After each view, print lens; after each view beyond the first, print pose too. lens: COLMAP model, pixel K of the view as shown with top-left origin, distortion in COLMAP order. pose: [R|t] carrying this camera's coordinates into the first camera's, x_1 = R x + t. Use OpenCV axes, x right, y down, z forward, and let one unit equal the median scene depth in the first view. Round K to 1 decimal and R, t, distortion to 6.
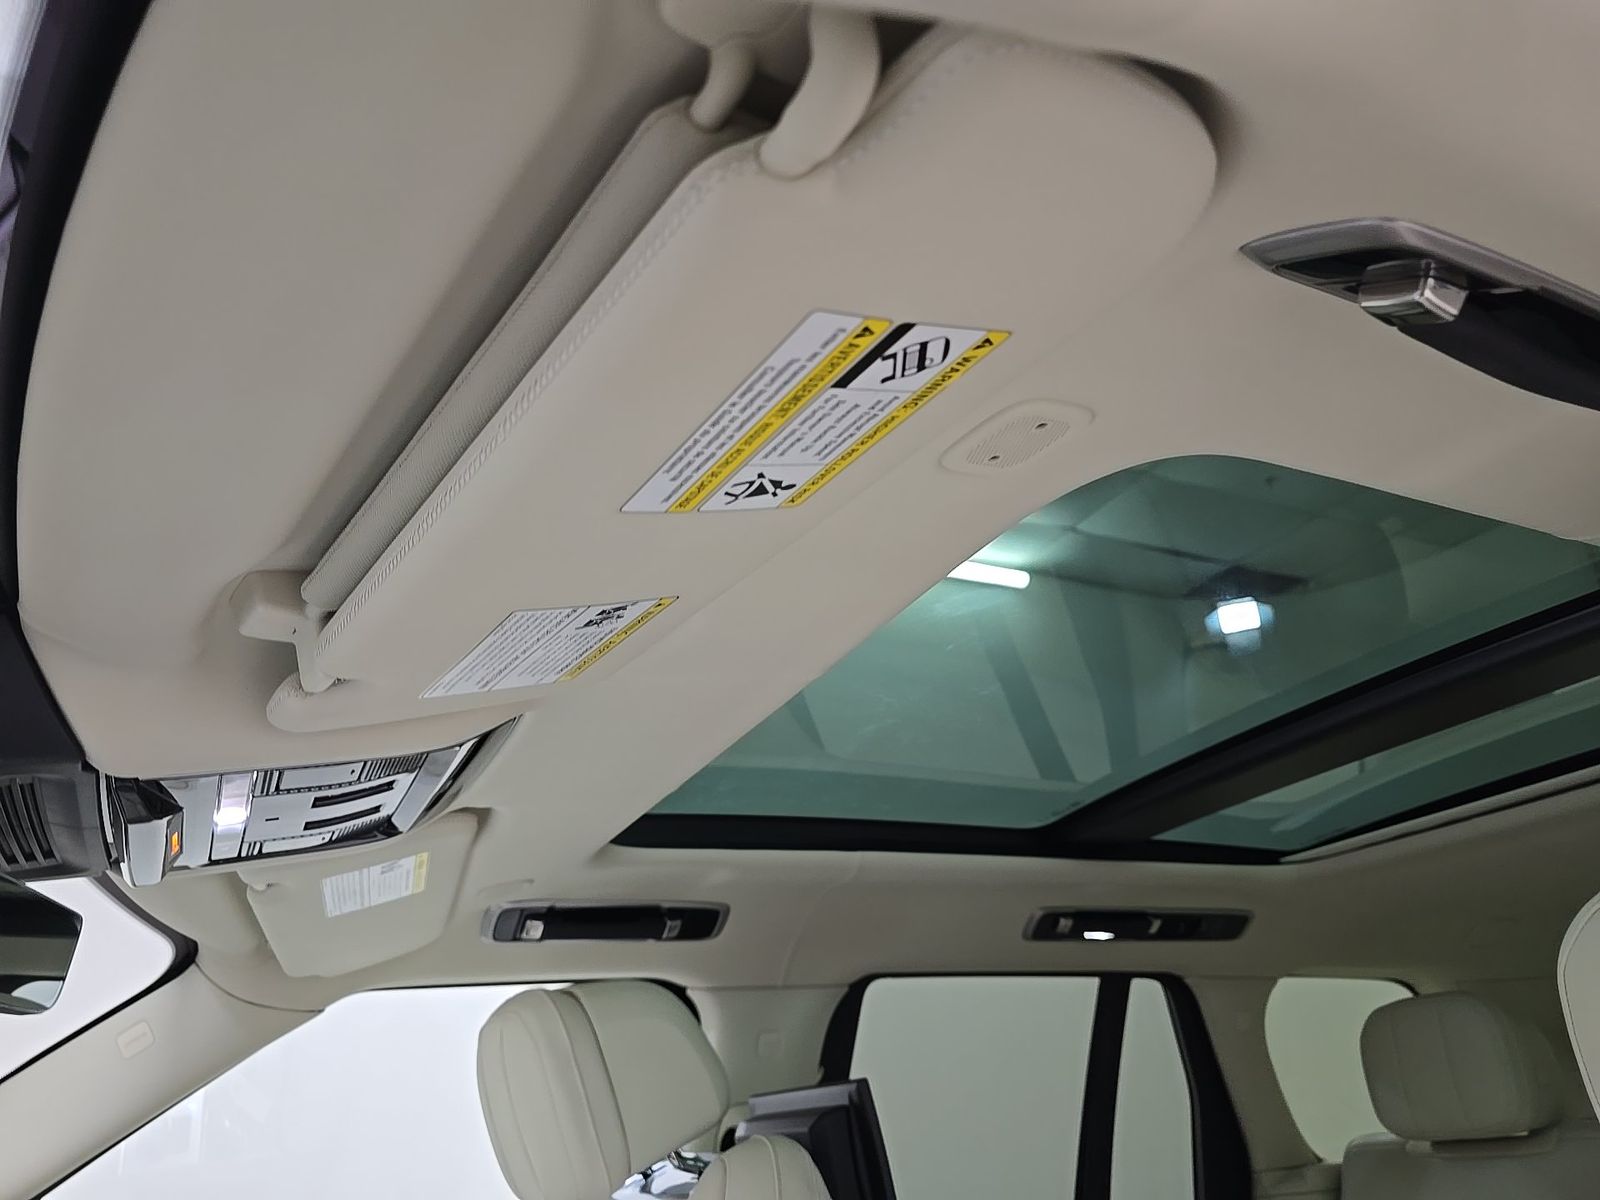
lens RADIAL K [[1068.8, 0, 790.1], [0, 1068.8, 598.1], [0, 0, 1]] dist [0.028388, -0.030567]
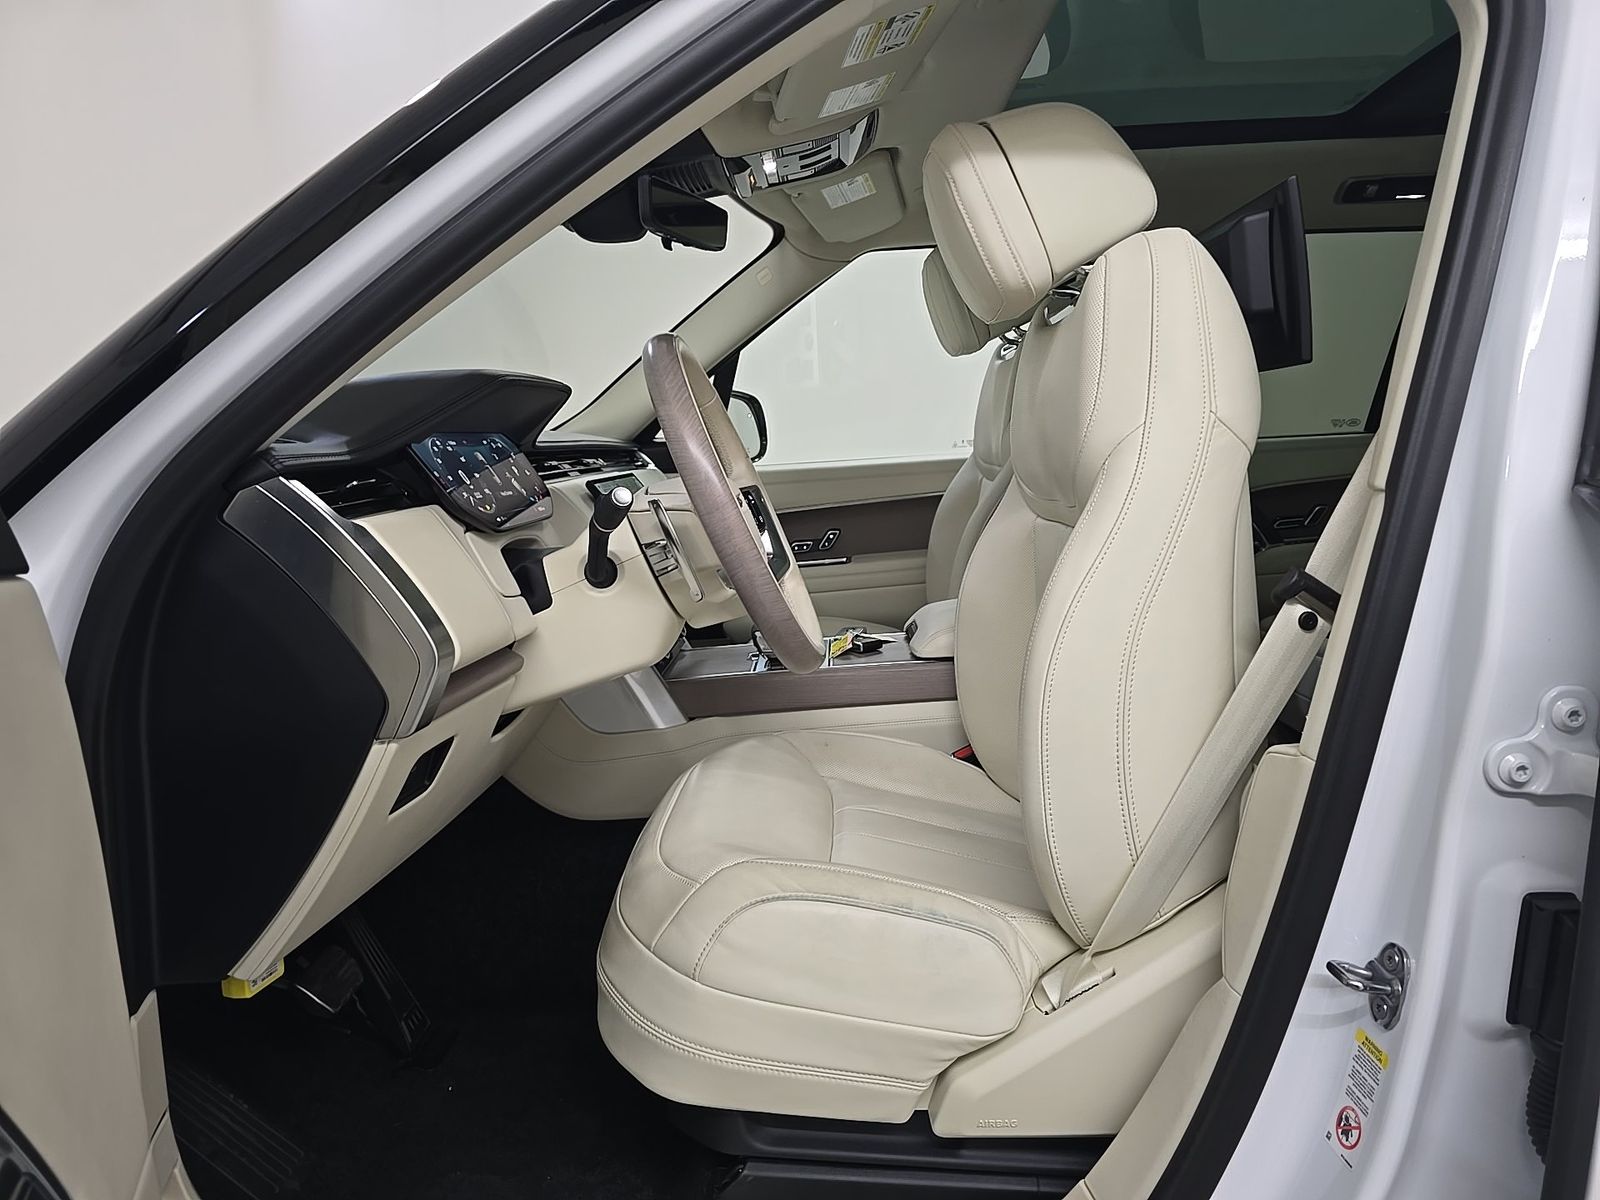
lens RADIAL K [[1068.8, 0, 794.5], [0, 1068.8, 604.3], [0, 0, 1]] dist [0.028388, -0.030567]
pose [[0.872302, 0.128278, -0.471841, 0.634252], [0.180030, 0.812931, 0.553835, -0.258911], [0.454618, -0.568057, 0.686027, -0.951873]]
